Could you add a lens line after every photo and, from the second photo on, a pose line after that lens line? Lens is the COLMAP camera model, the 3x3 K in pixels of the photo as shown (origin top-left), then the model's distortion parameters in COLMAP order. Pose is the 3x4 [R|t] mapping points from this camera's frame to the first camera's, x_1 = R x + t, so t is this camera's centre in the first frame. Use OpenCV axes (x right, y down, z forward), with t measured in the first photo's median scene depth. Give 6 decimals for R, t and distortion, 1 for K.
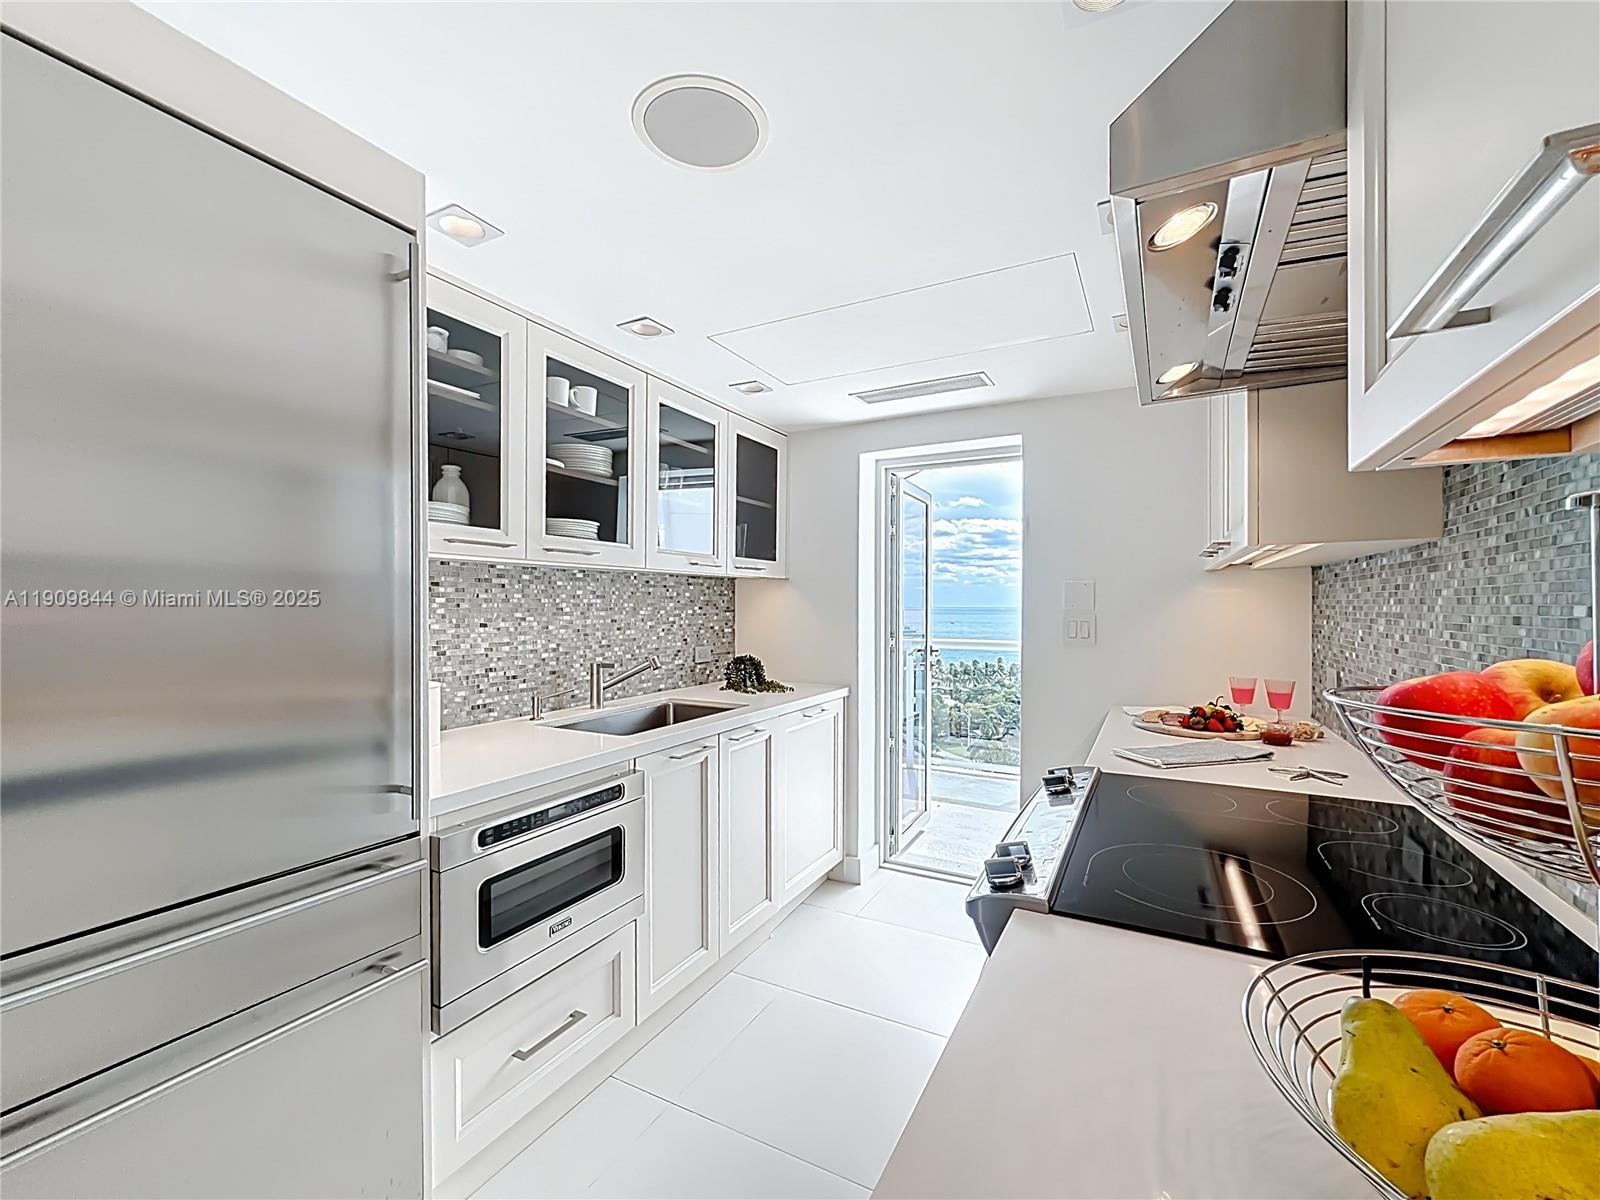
lens RADIAL K [[667.4, 0, 802.4], [0, 667.4, 614.4], [0, 0, 1]] dist [-0.014113, 0.000260]
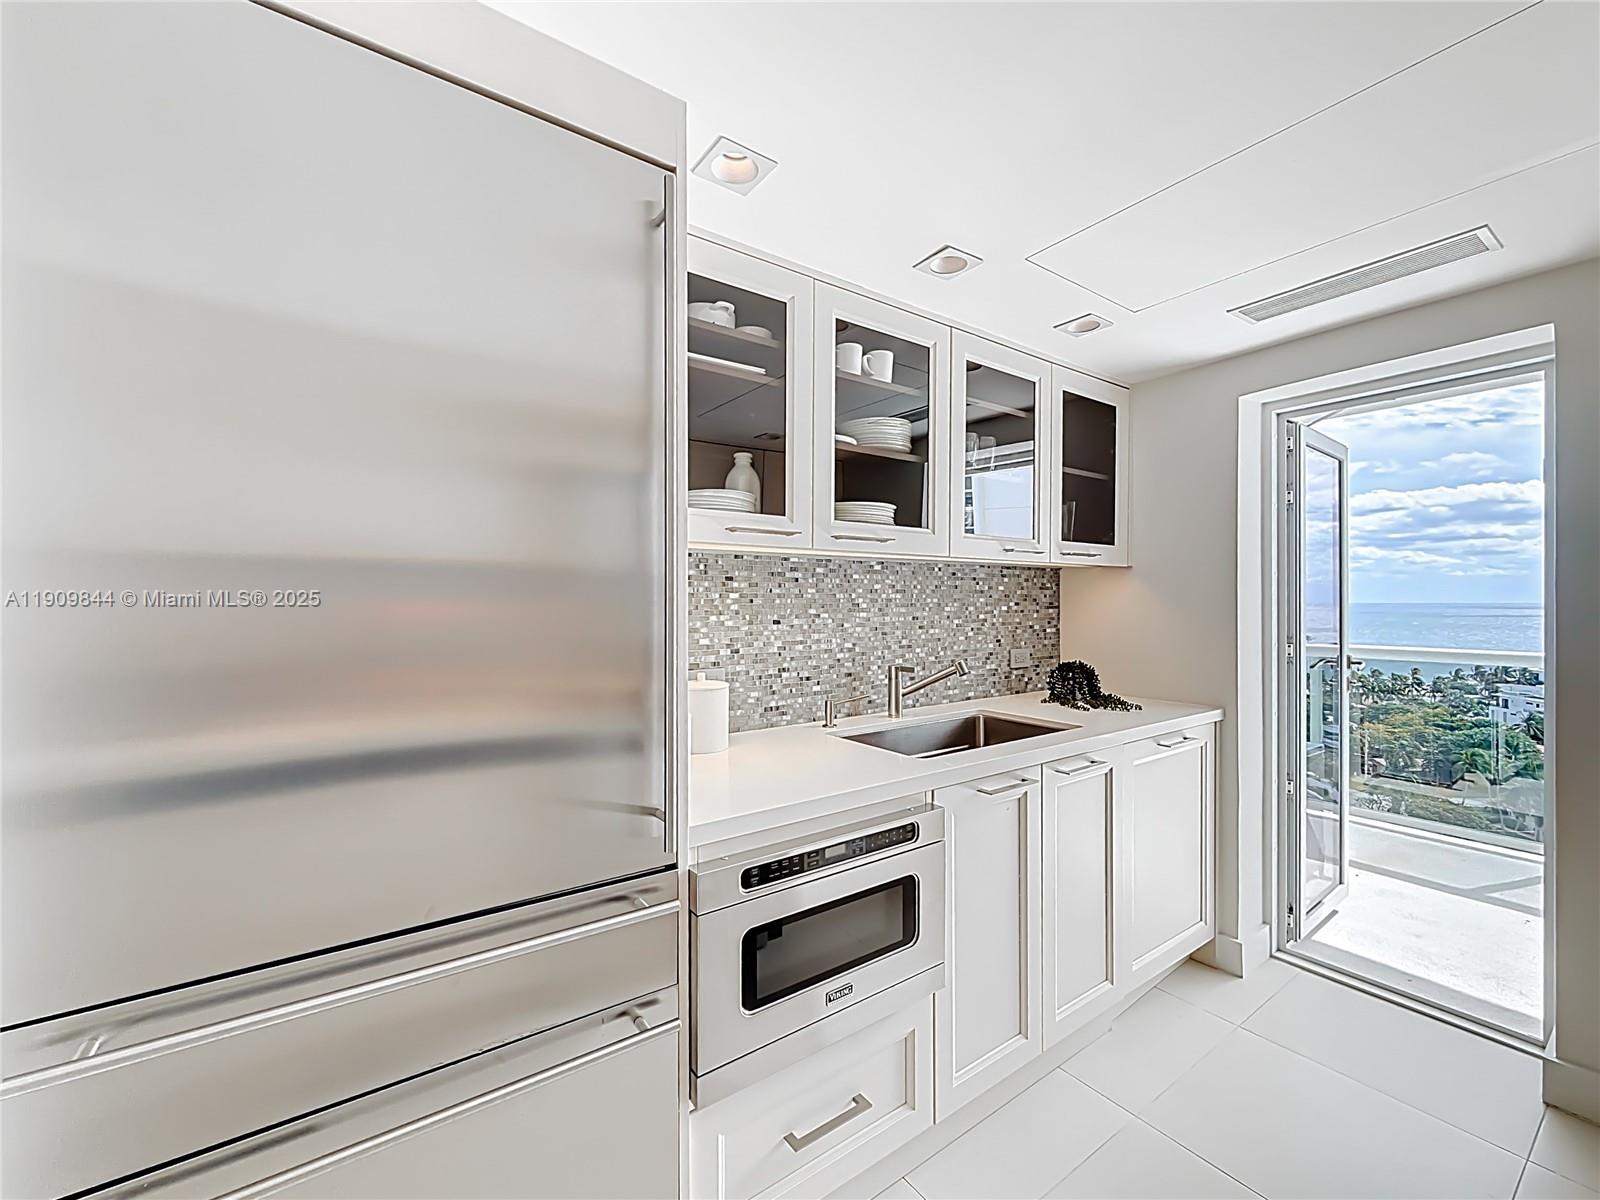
lens RADIAL K [[649.2, 0, 800.5], [0, 649.2, 604.4], [0, 0, 1]] dist [-0.003902, 0.001339]
pose [[0.890965, -0.002830, -0.454063, -0.032953], [-0.002083, 0.999945, -0.010319, 0.000652], [0.454067, 0.010140, 0.890910, 0.198003]]
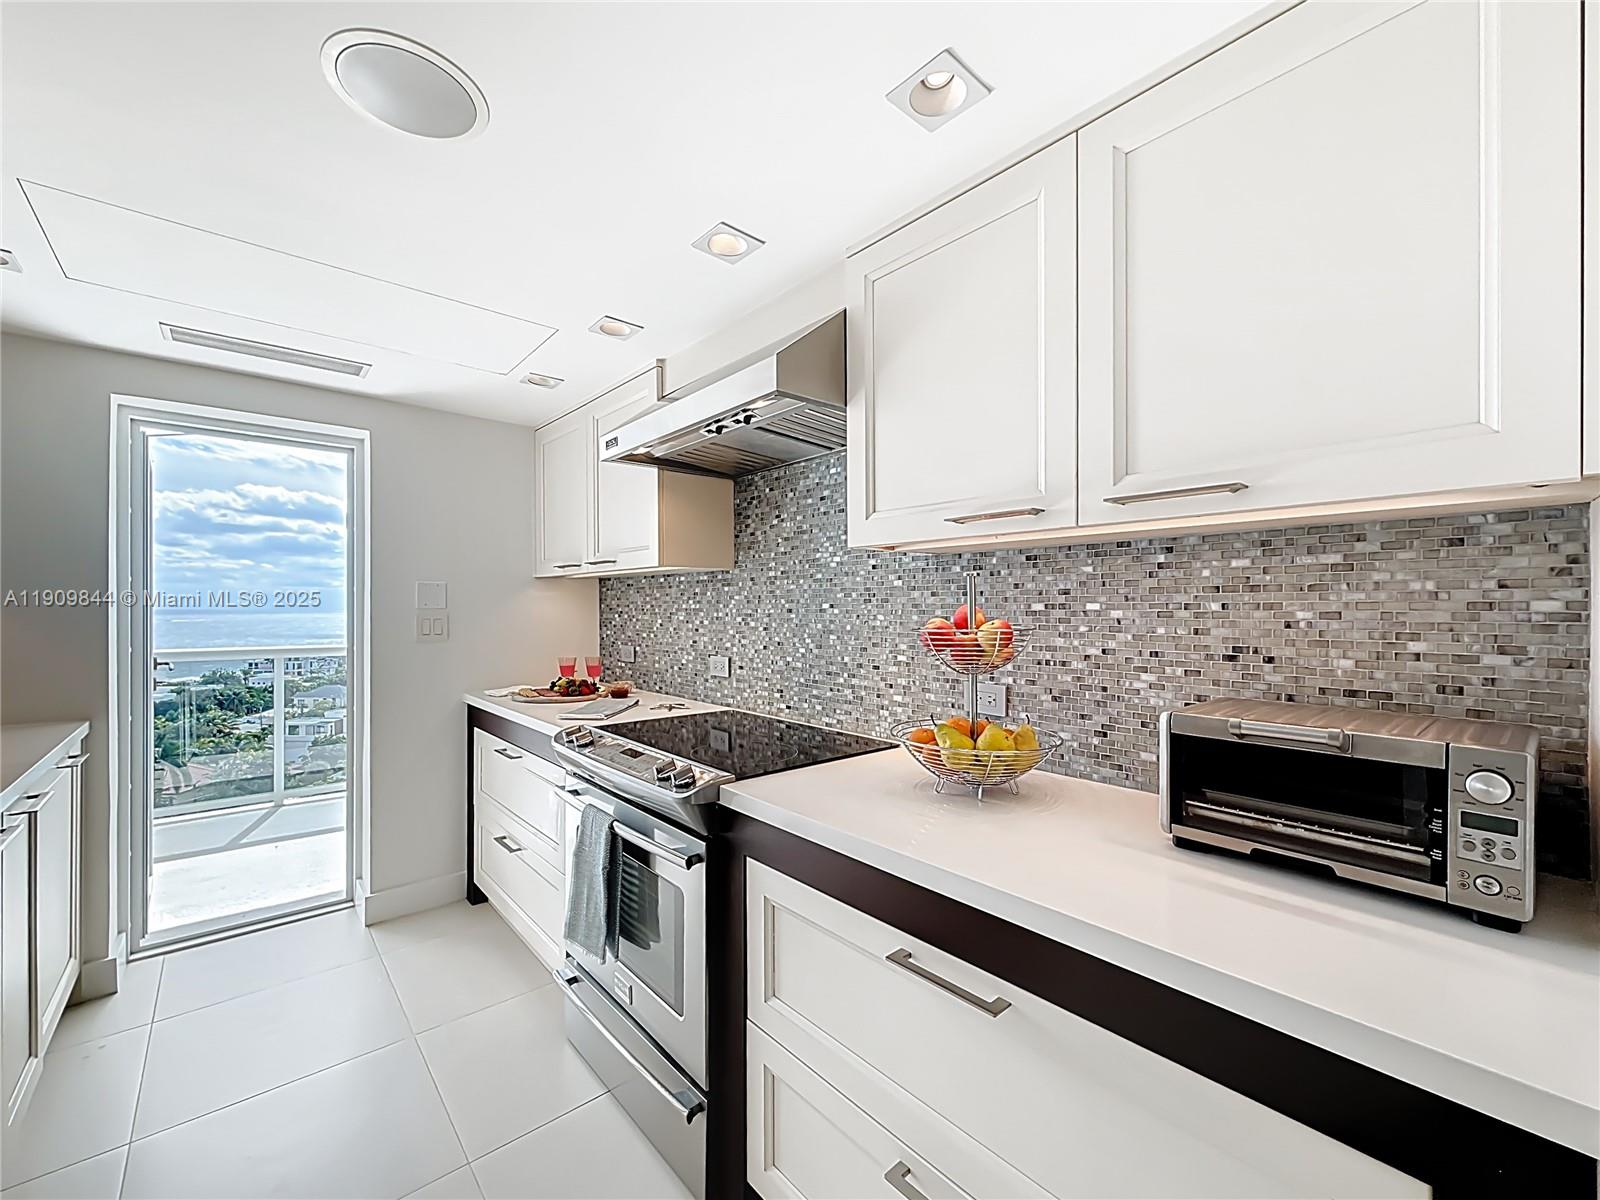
lens RADIAL K [[649.2, 0, 799.5], [0, 649.2, 608.1], [0, 0, 1]] dist [-0.003902, 0.001339]
pose [[0.351682, -0.001076, 0.936119, -0.452216], [0.012329, 0.999918, -0.003483, 0.004304], [-0.936038, 0.012767, 0.351666, 0.093243]]
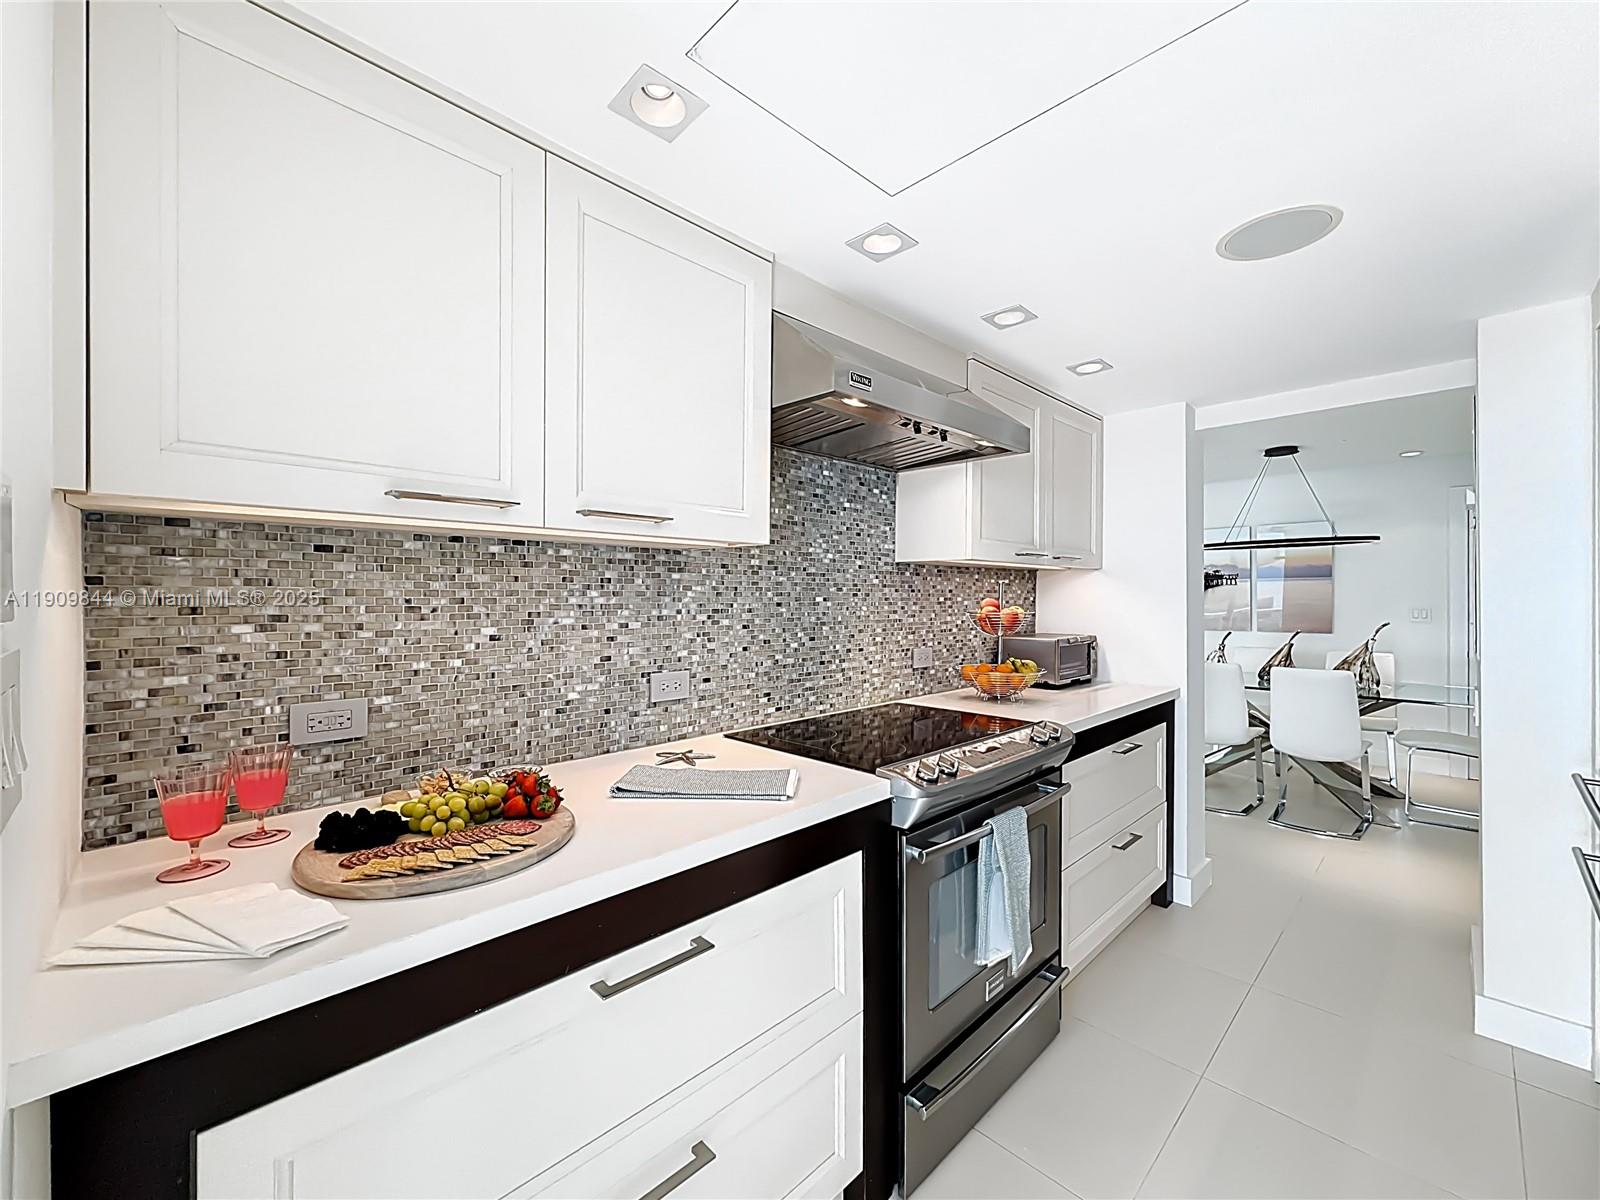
lens RADIAL K [[649.2, 0, 774.0], [0, 649.2, 594.5], [0, 0, 1]] dist [-0.003902, 0.001339]
pose [[-0.946697, -0.000377, 0.322125, 0.212659], [0.003620, 0.999924, 0.011808, -0.021628], [-0.322105, 0.012345, -0.946623, 1.387482]]
